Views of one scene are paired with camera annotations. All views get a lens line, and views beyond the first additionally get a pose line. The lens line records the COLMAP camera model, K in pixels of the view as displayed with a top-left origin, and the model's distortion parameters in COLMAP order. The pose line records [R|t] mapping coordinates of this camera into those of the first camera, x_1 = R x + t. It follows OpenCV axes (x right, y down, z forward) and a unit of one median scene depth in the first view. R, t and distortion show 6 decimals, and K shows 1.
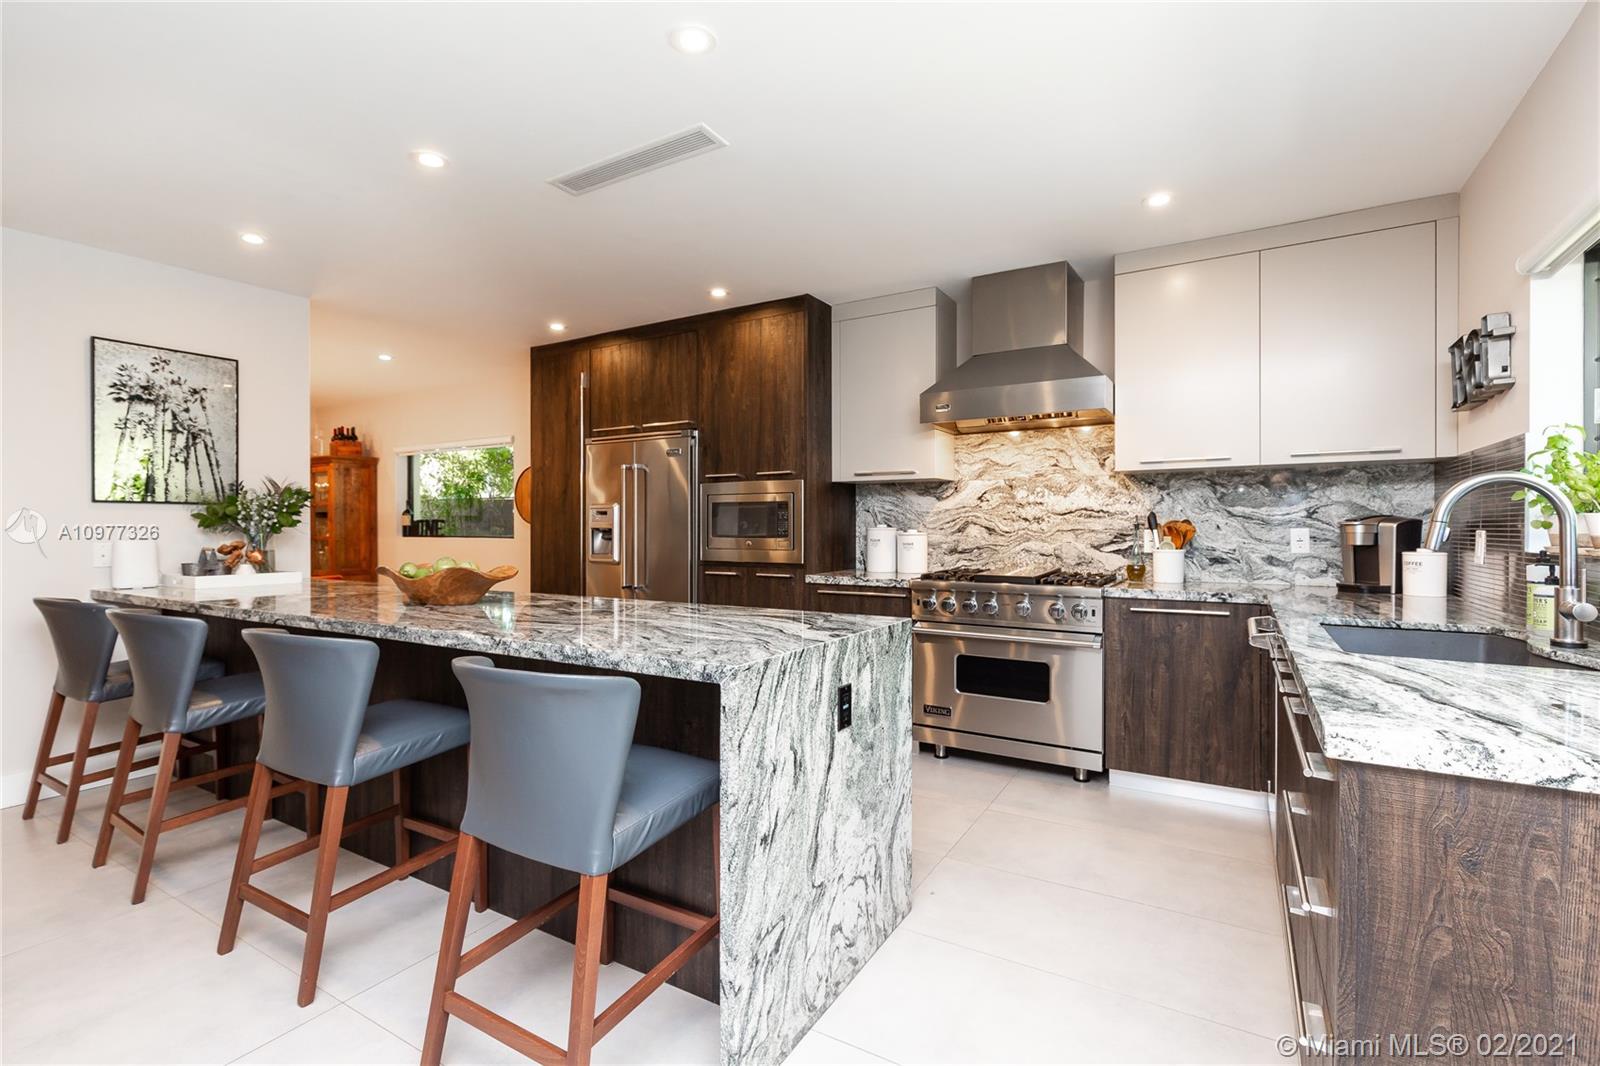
lens RADIAL K [[718.3, 0, 808.5], [0, 718.3, 532.1], [0, 0, 1]] dist [0.000508, -0.000717]
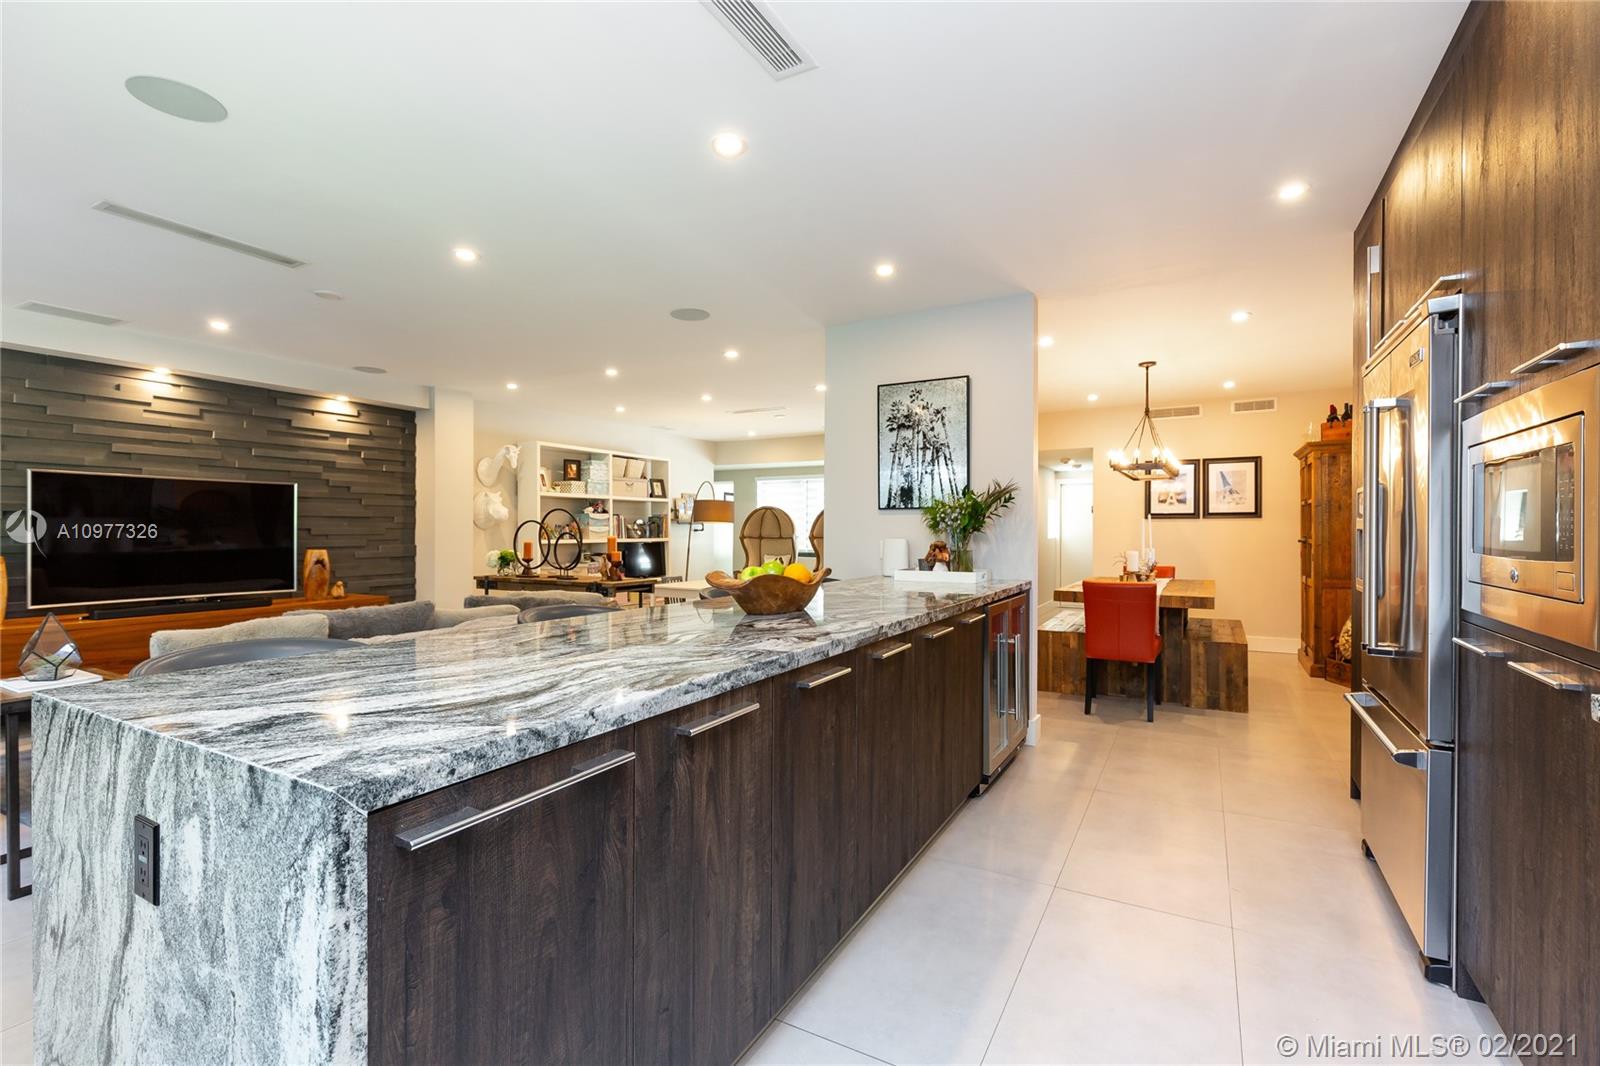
lens RADIAL K [[718.3, 0, 797.5], [0, 718.3, 533.9], [0, 0, 1]] dist [0.000508, -0.000717]
pose [[0.023748, 0.006884, -0.999694, 0.307663], [-0.007241, 0.999951, 0.006714, -0.004464], [0.999692, 0.007079, 0.023796, 0.755929]]
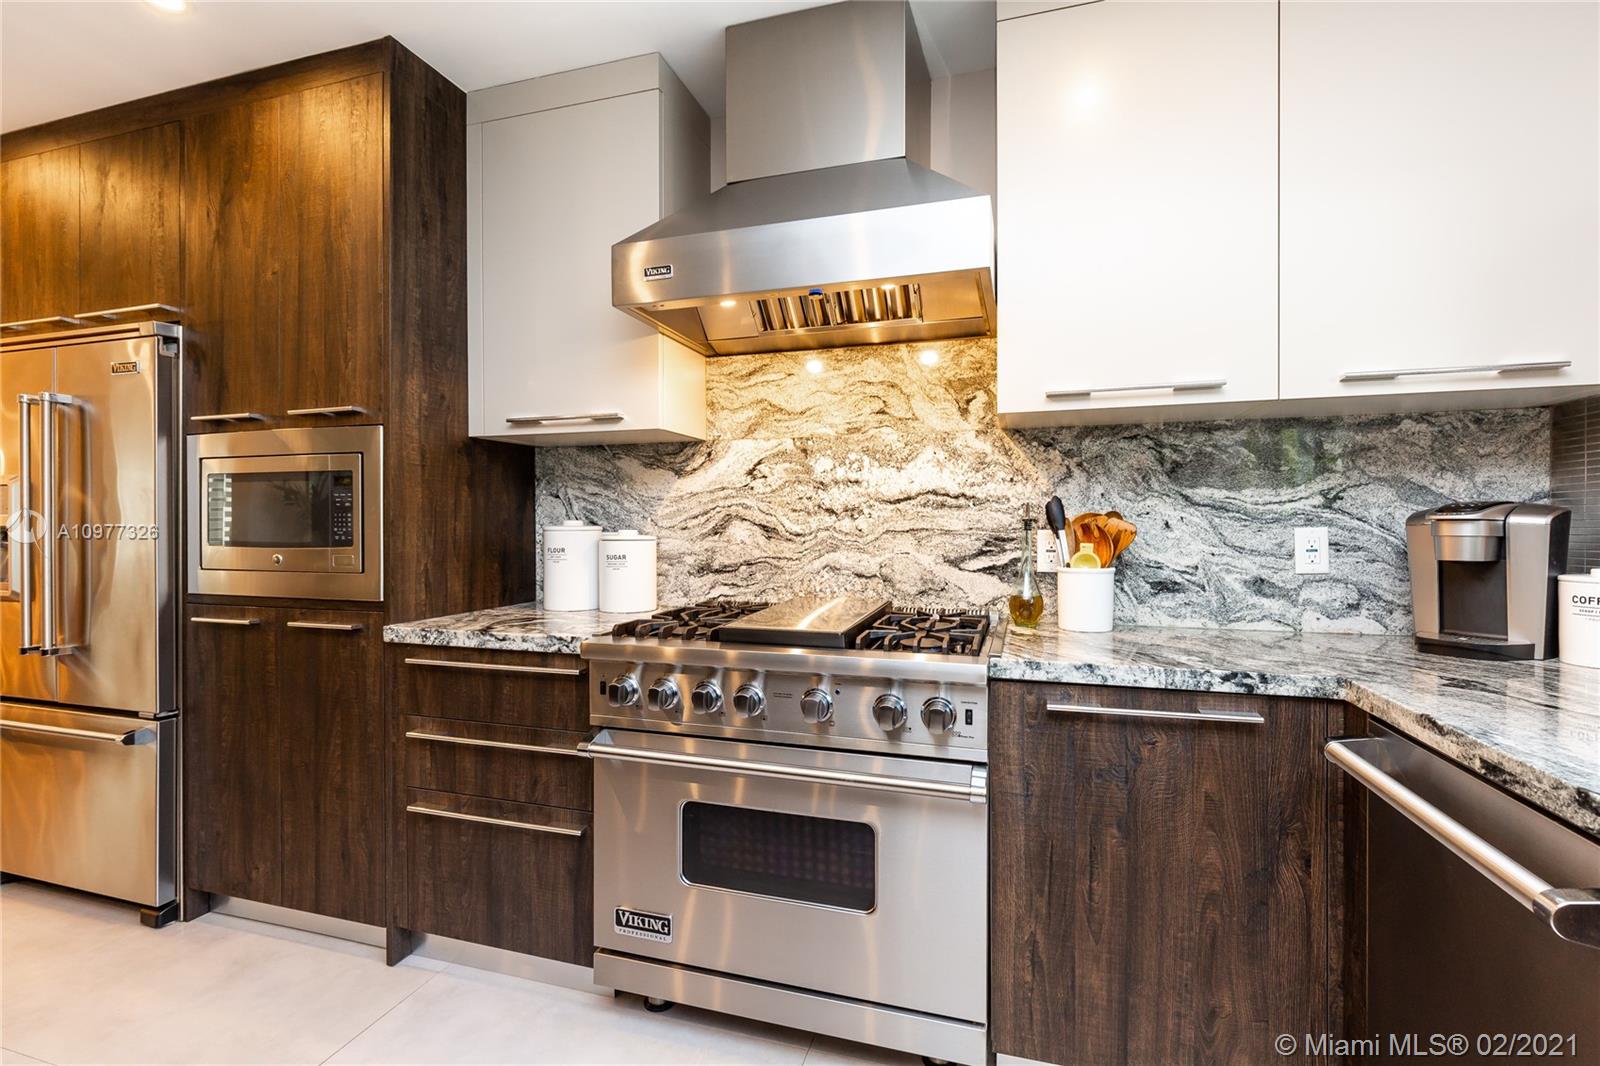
lens RADIAL K [[718.3, 0, 808.6], [0, 718.3, 529.0], [0, 0, 1]] dist [0.000508, -0.000717]
pose [[0.970157, -0.000098, 0.242478, 0.171451], [0.001006, 0.999993, -0.003619, -0.002364], [-0.242476, 0.003755, 0.970150, 0.528250]]
